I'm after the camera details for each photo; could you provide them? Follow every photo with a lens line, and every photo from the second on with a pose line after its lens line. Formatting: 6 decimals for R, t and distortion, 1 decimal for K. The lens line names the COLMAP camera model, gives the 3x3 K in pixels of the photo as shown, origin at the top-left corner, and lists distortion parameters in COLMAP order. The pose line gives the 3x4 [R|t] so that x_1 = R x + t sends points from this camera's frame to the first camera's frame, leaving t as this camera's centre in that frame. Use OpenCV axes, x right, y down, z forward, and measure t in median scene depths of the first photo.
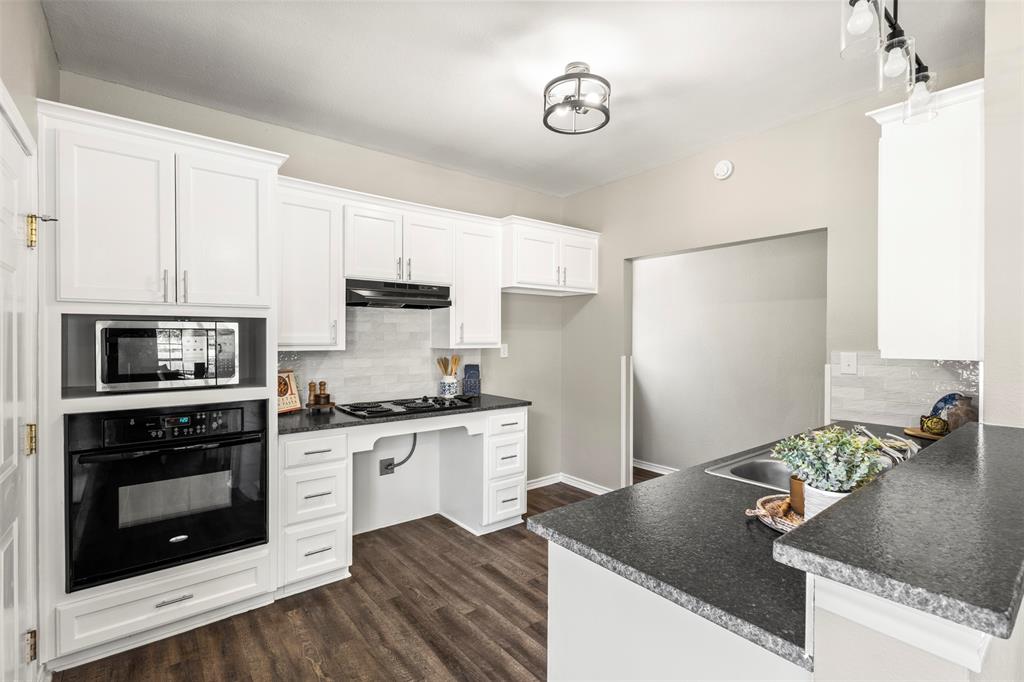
lens RADIAL K [[472.6, 0, 509.4], [0, 472.6, 342.7], [0, 0, 1]] dist [0.009885, -0.002514]
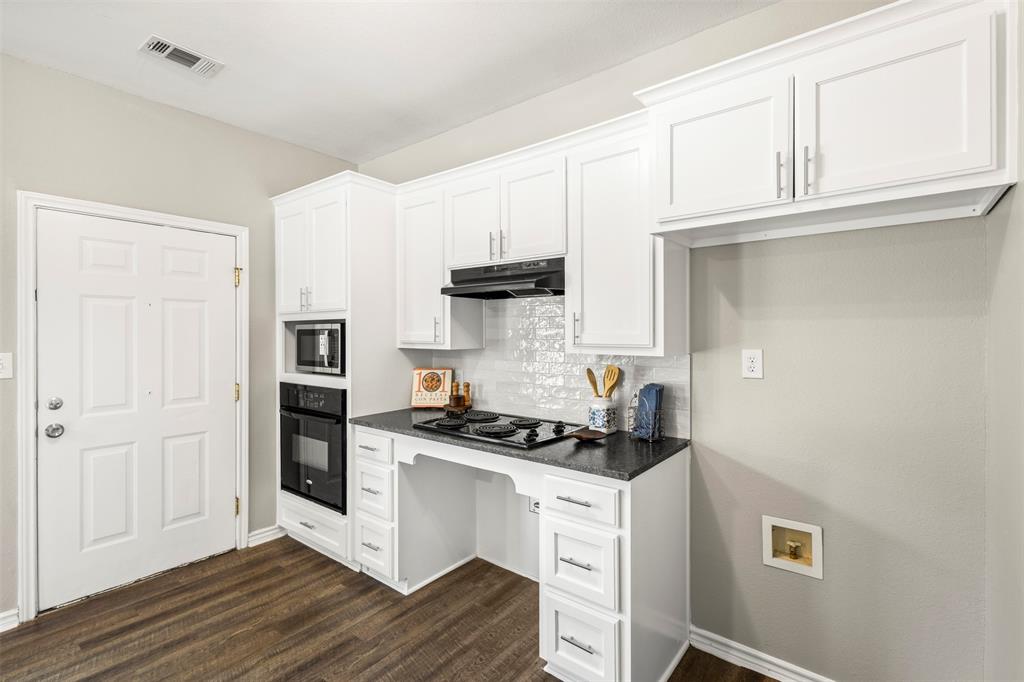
lens RADIAL K [[472.6, 0, 506.8], [0, 472.6, 336.0], [0, 0, 1]] dist [0.009885, -0.002514]
pose [[0.223939, 0.010218, -0.974550, 0.589024], [-0.008278, 0.999929, 0.008582, -0.020513], [0.974568, 0.006145, 0.224008, 0.959582]]
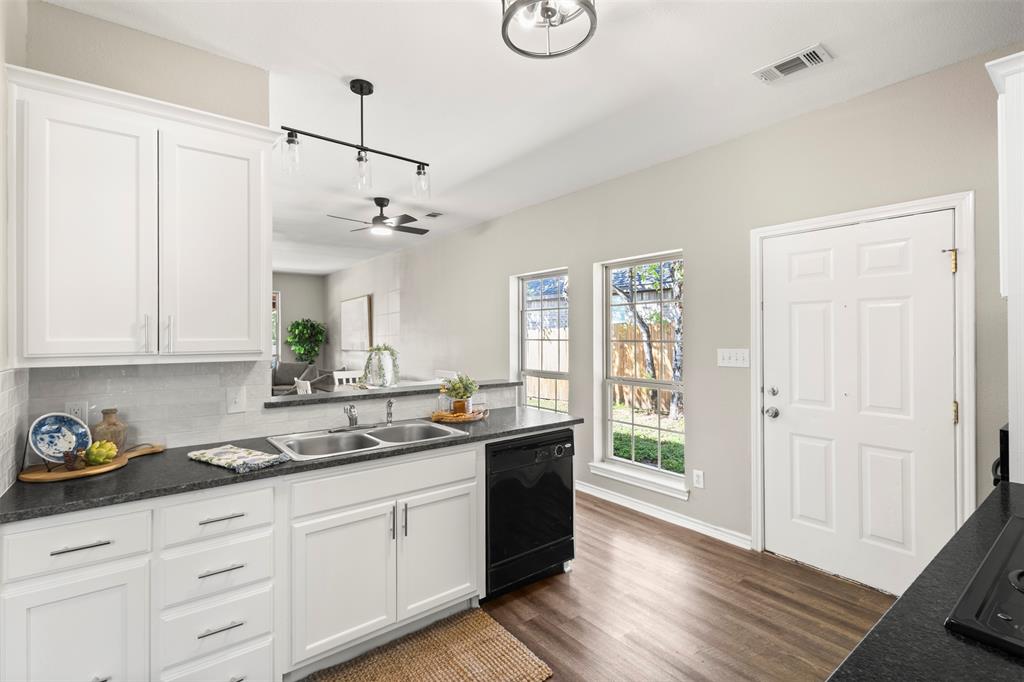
lens RADIAL K [[472.6, 0, 513.5], [0, 472.6, 335.7], [0, 0, 1]] dist [0.009885, -0.002514]
pose [[-1.000000, 0.000836, -0.000391, 0.168585], [0.000833, 0.999966, 0.008247, -0.018896], [0.000398, 0.008247, -0.999966, 1.424975]]
